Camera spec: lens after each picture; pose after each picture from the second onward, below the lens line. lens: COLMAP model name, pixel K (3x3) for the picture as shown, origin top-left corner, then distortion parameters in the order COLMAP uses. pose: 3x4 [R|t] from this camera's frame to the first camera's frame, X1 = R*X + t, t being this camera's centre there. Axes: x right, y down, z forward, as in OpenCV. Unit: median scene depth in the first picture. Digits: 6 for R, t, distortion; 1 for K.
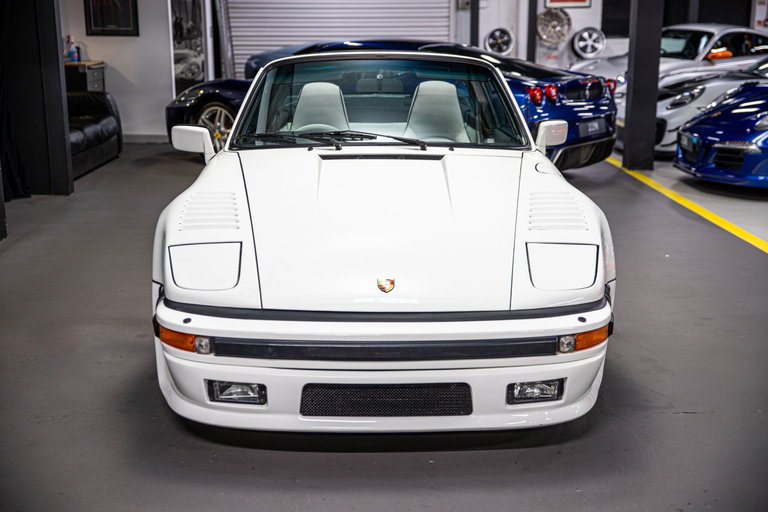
lens RADIAL K [[1108.7, 0, 384.0], [0, 1108.7, 256.0], [0, 0, 1]] dist [0.056754, 0.023717]
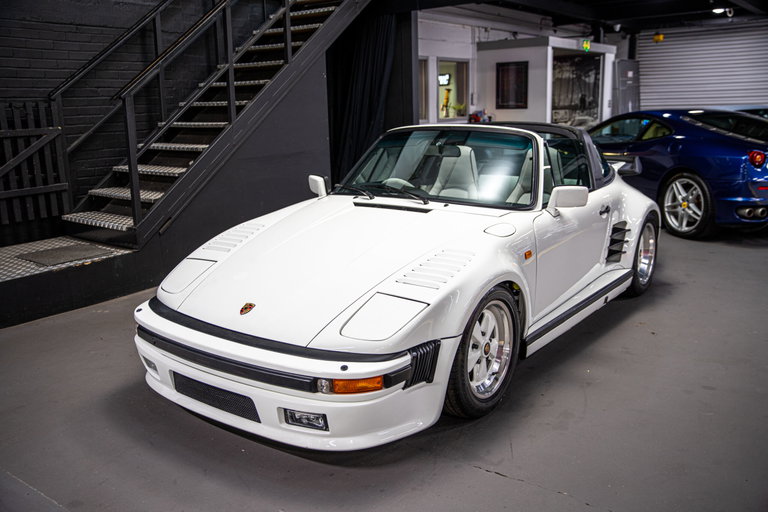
lens RADIAL K [[673.7, 0, 384.0], [0, 673.7, 256.0], [0, 0, 1]] dist [0.003002, 0.003423]
pose [[0.777160, 0.120305, -0.617697, 0.482600], [-0.104111, 0.992610, 0.062336, -0.080424], [0.620632, 0.015864, 0.783942, 0.374472]]
